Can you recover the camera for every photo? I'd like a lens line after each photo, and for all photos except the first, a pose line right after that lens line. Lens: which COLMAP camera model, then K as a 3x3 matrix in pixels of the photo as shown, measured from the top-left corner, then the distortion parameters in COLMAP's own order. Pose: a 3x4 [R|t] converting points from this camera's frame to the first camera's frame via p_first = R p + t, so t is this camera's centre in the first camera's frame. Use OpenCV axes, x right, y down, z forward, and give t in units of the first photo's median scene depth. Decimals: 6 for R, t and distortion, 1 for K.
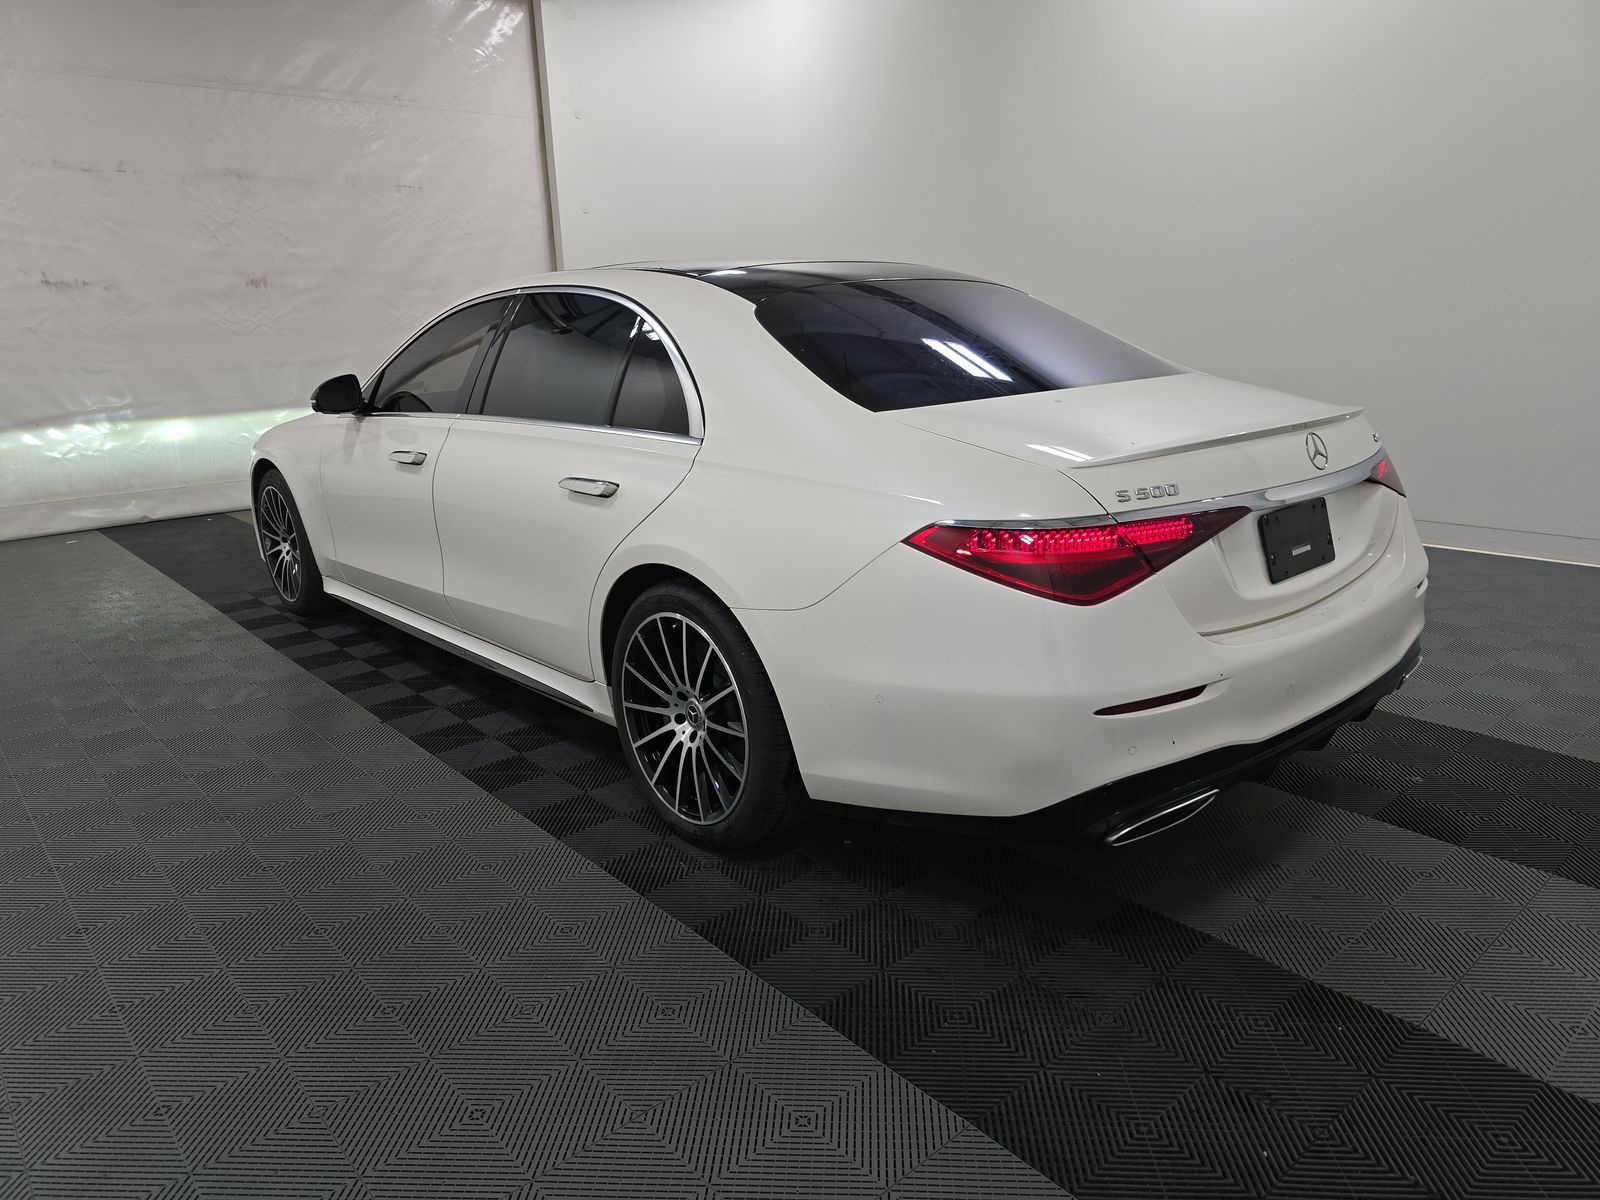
lens RADIAL K [[1096.5, 0, 800.0], [0, 1096.5, 600.0], [0, 0, 1]] dist [0.043088, -0.029134]
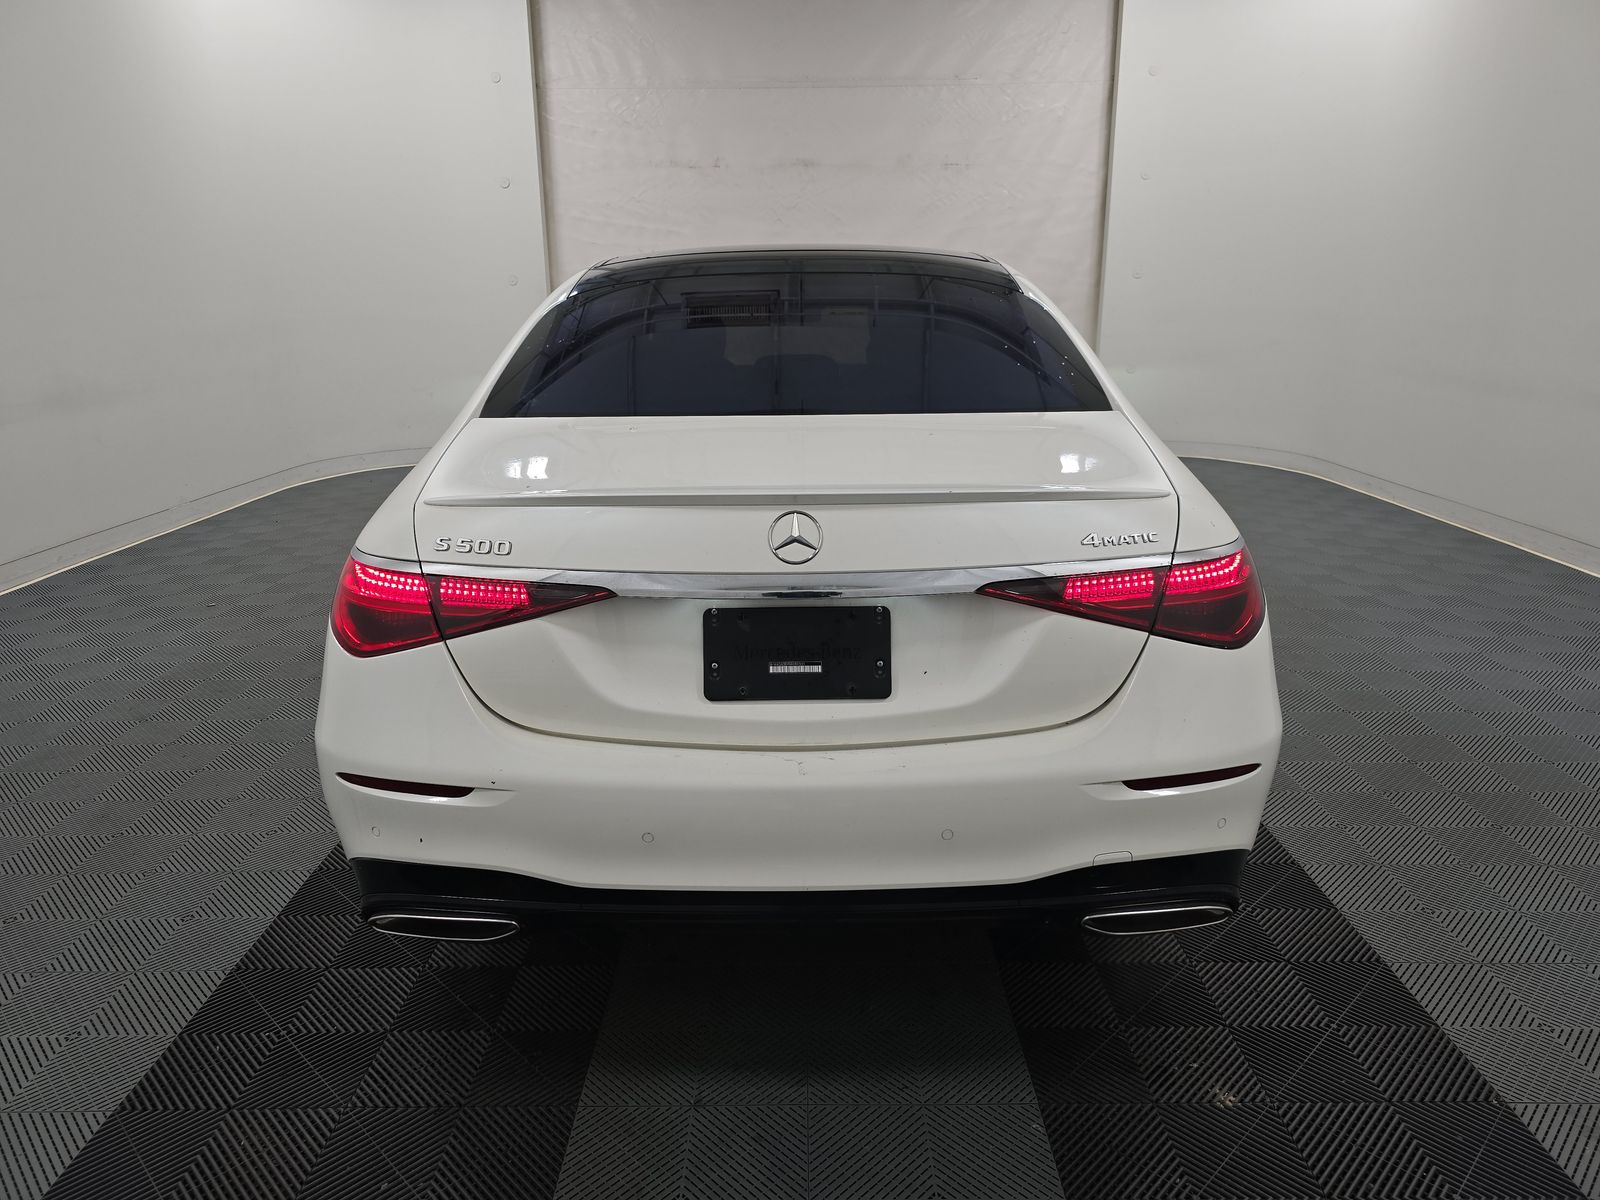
lens RADIAL K [[1096.5, 0, 800.0], [0, 1096.5, 600.0], [0, 0, 1]] dist [0.043088, -0.029134]
pose [[0.754140, 0.200890, -0.625233, 1.230152], [-0.182343, 0.978682, 0.094517, -0.217636], [0.630891, 0.042728, 0.774694, 0.597762]]
